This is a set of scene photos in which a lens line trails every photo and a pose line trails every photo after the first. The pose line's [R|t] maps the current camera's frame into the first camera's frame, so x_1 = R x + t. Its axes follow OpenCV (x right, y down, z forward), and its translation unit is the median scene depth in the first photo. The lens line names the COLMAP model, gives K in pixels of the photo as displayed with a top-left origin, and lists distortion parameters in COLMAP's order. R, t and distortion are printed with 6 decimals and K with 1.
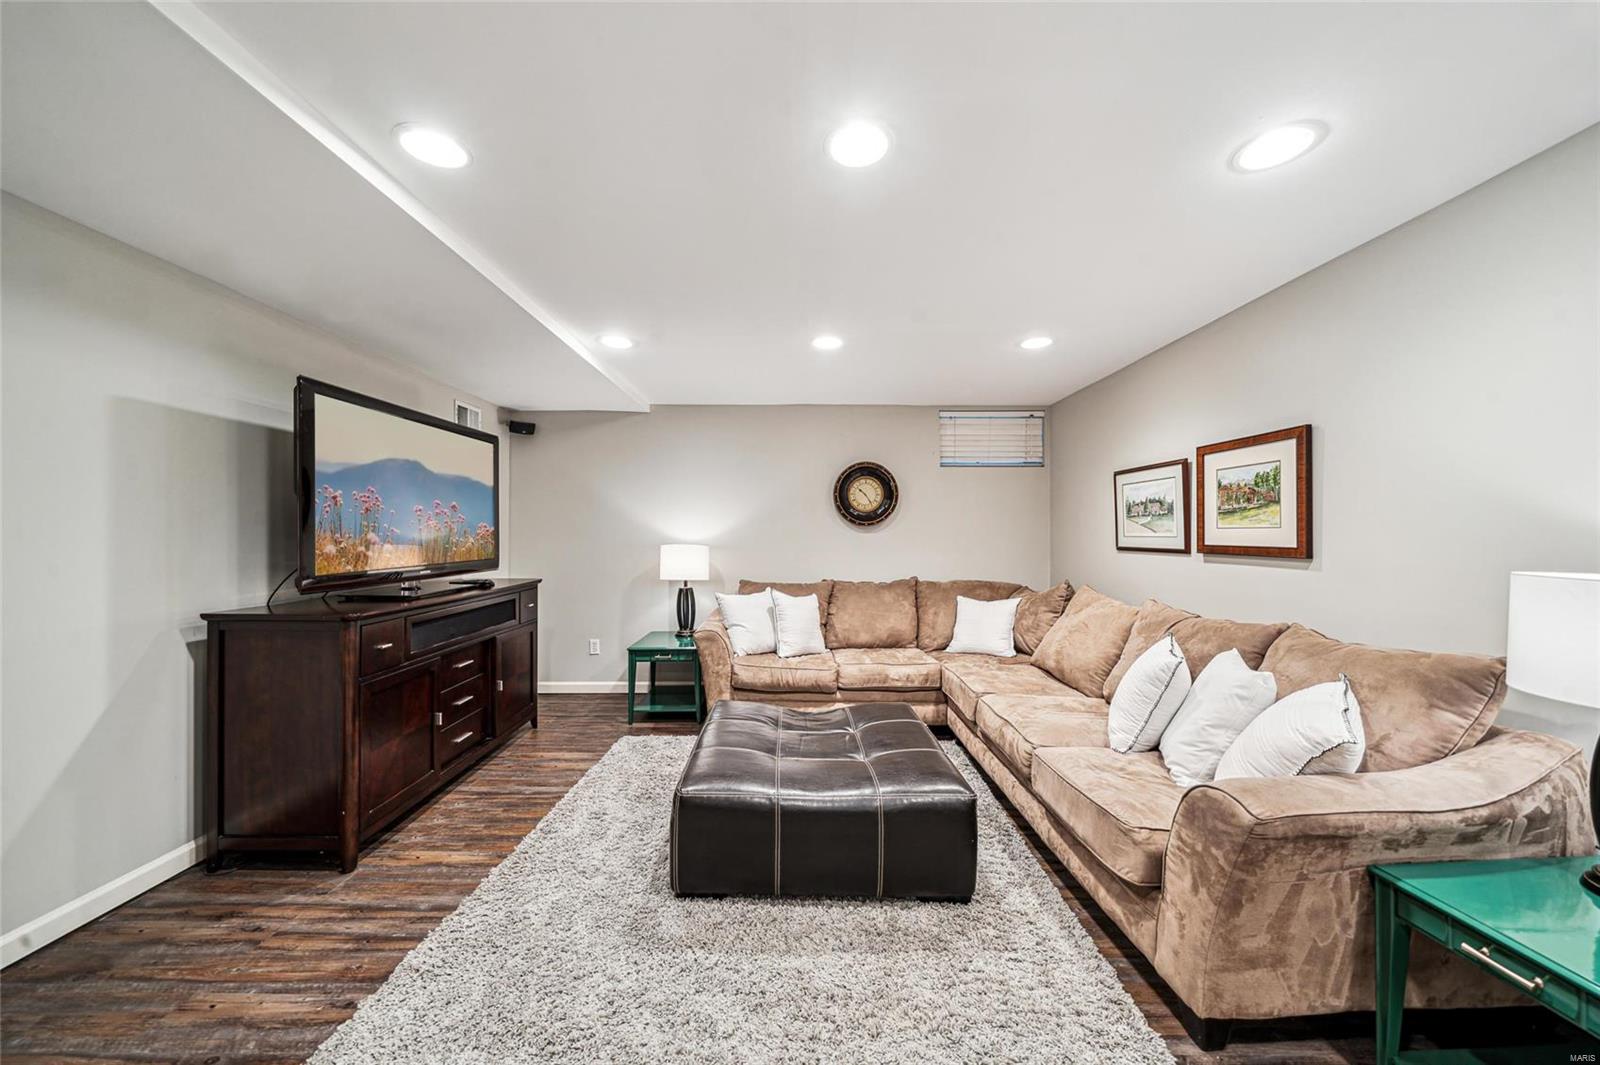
lens RADIAL K [[553.3, 0, 799.2], [0, 553.3, 532.3], [0, 0, 1]] dist [-0.003027, -0.000173]
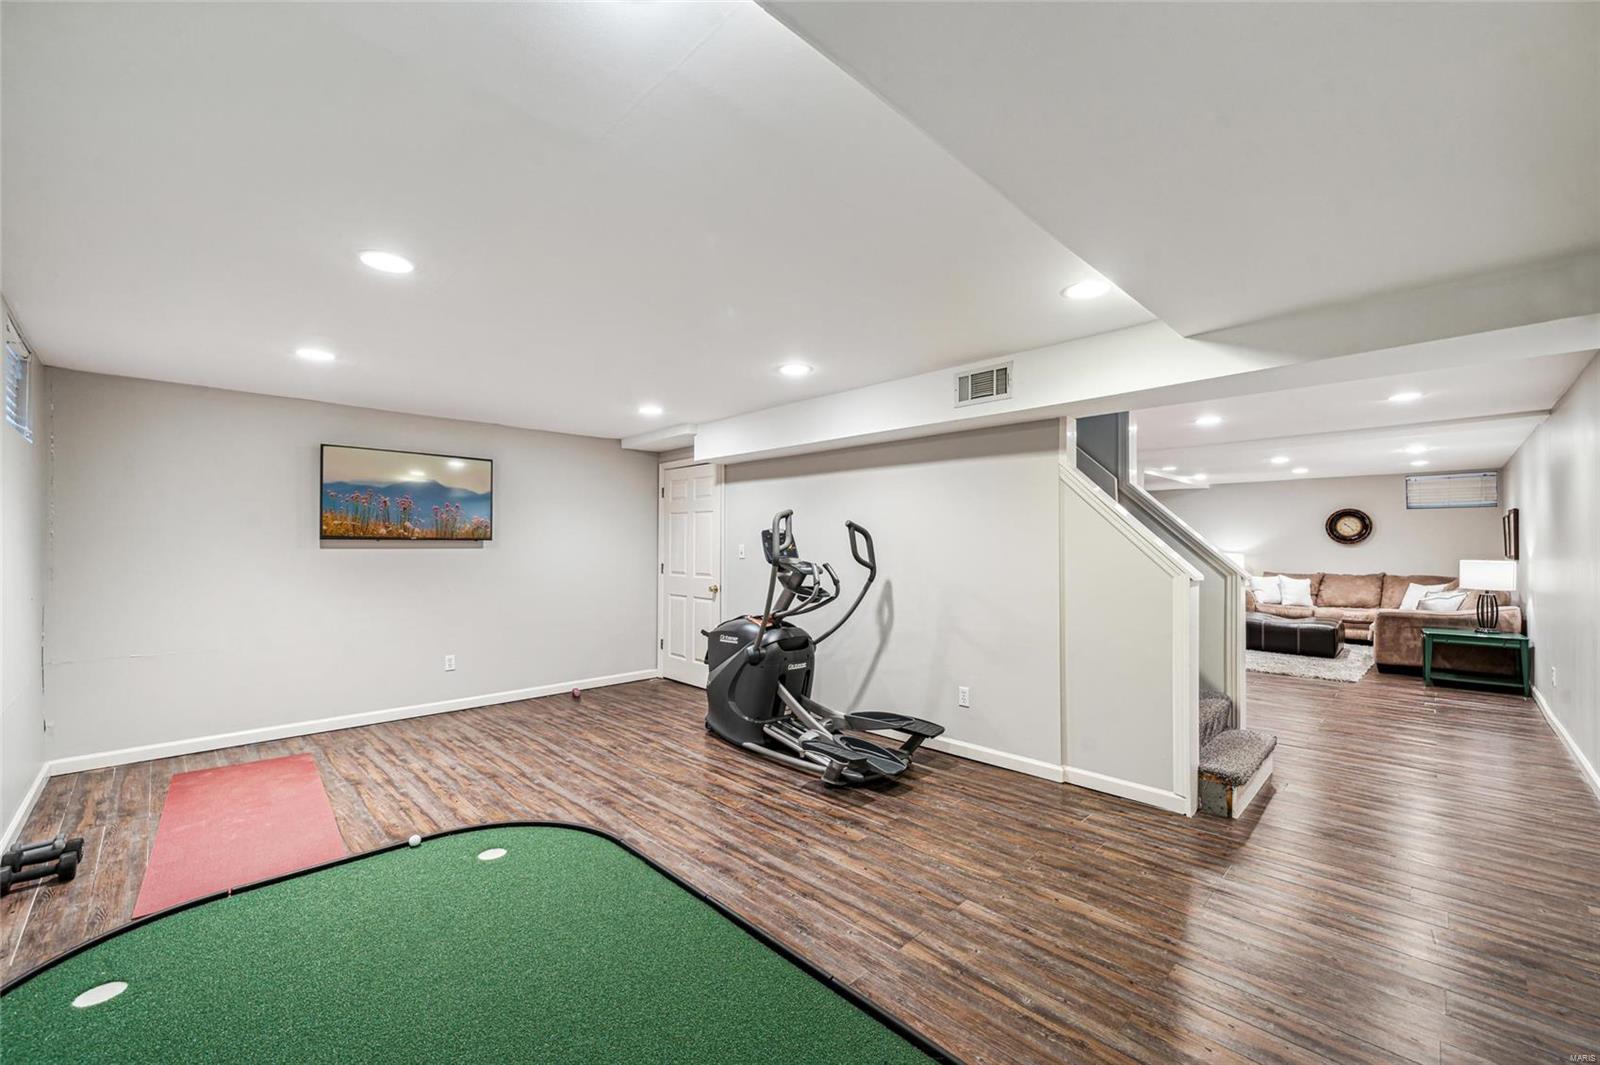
lens RADIAL K [[631.8, 0, 802.8], [0, 631.8, 538.6], [0, 0, 1]] dist [-0.002577, -0.000533]
pose [[0.697271, -0.009422, -0.716745, 0.377430], [0.004703, 0.999952, -0.008570, -0.021637], [0.716792, 0.002605, 0.697282, -1.847398]]
